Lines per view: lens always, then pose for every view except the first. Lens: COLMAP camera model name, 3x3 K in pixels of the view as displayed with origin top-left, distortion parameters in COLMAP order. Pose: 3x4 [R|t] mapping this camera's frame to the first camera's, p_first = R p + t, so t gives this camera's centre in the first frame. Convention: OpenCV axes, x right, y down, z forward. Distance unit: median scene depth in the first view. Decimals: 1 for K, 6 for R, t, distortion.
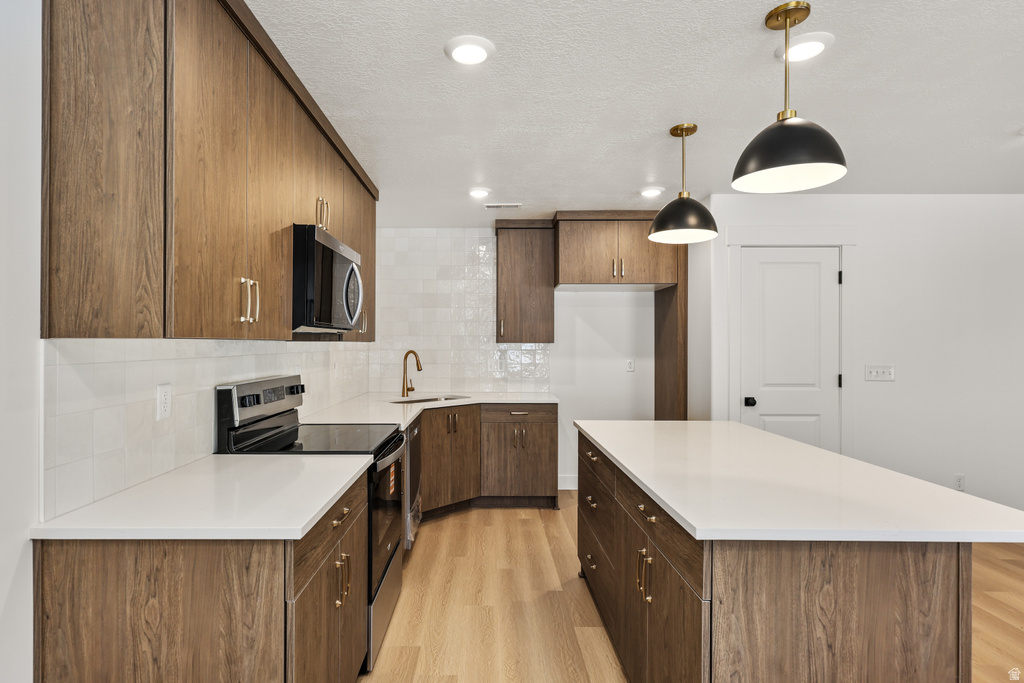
lens RADIAL K [[531.6, 0, 485.7], [0, 531.6, 343.0], [0, 0, 1]] dist [-0.000108, 0.000382]
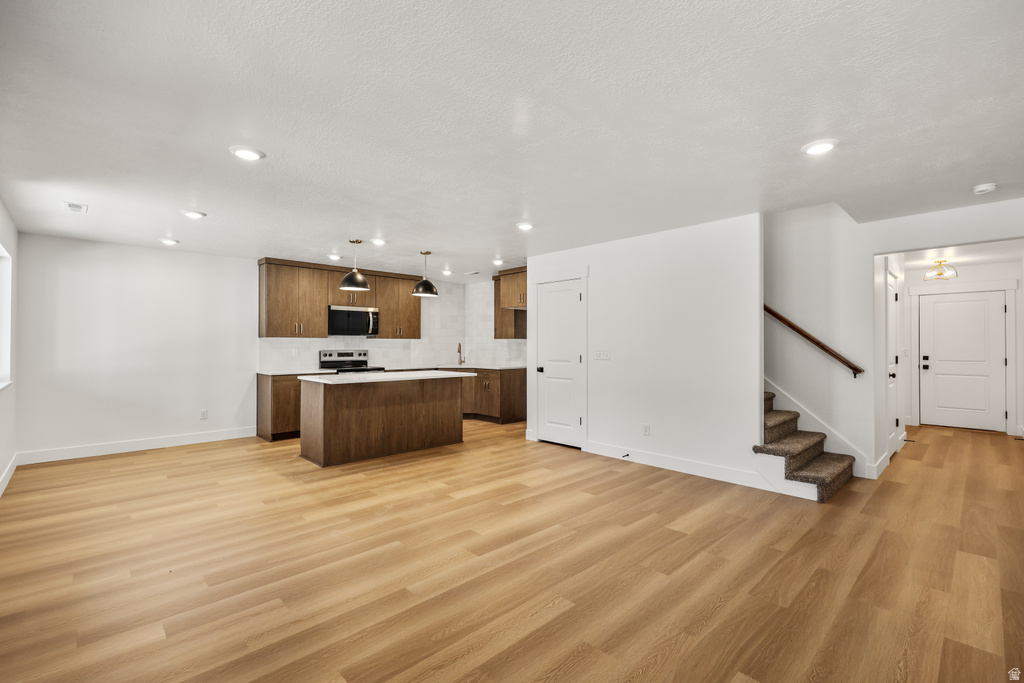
lens RADIAL K [[452.4, 0, 510.0], [0, 452.4, 339.5], [0, 0, 1]] dist [0.004533, 0.000487]
pose [[0.699445, -0.010123, -0.714615, 2.191468], [0.002385, 0.999927, -0.011830, 0.037114], [0.714682, 0.006570, 0.699418, -0.216227]]
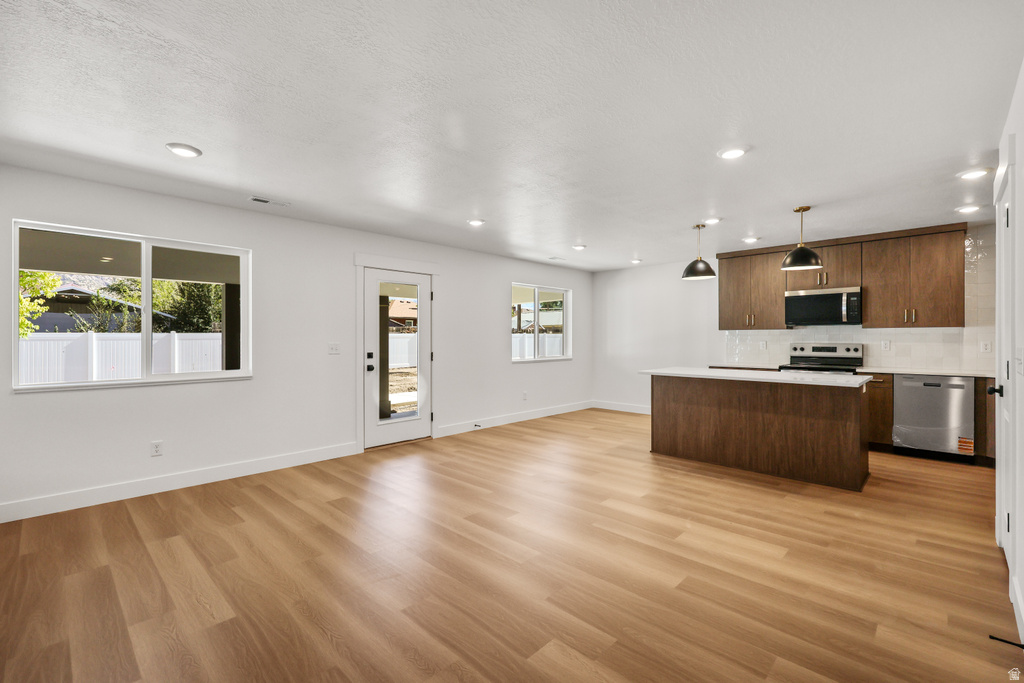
lens RADIAL K [[452.4, 0, 510.0], [0, 452.4, 339.5], [0, 0, 1]] dist [0.004533, 0.000487]
pose [[-0.688022, 0.001283, -0.725689, 2.187024], [0.003065, 0.999995, -0.001137, 0.044195], [0.725683, -0.003007, -0.688022, 1.345967]]
